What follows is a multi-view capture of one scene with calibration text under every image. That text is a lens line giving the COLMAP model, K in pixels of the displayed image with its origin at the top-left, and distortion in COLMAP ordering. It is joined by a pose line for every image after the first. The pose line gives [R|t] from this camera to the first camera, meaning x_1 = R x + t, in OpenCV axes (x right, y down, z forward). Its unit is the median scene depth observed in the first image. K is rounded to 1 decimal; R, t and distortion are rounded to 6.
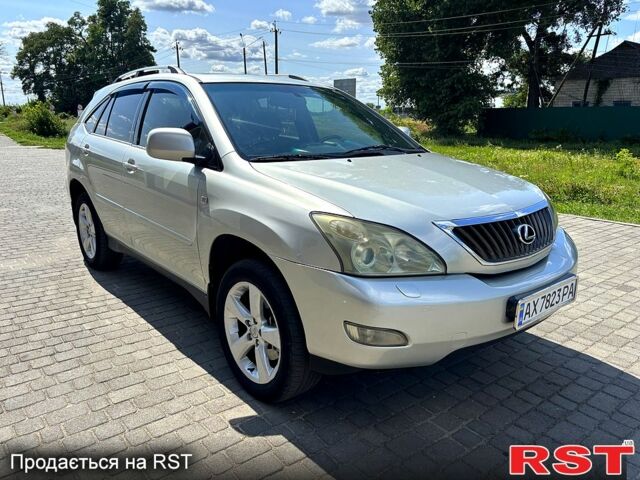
lens RADIAL K [[489.1, 0, 315.4], [0, 489.1, 238.9], [0, 0, 1]] dist [0.041313, -0.038315]
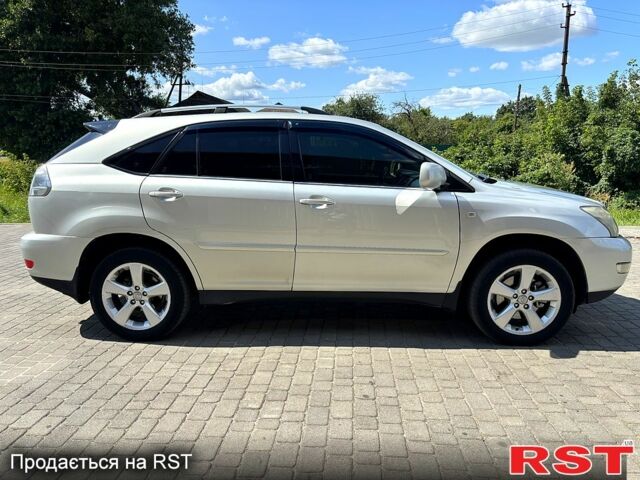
lens RADIAL K [[489.1, 0, 315.4], [0, 489.1, 238.9], [0, 0, 1]] dist [0.041313, -0.038315]
pose [[0.676429, -0.136984, 0.723657, -0.835403], [0.189176, 0.981902, 0.009039, -0.061204], [-0.711798, 0.130784, 0.690101, 0.224421]]
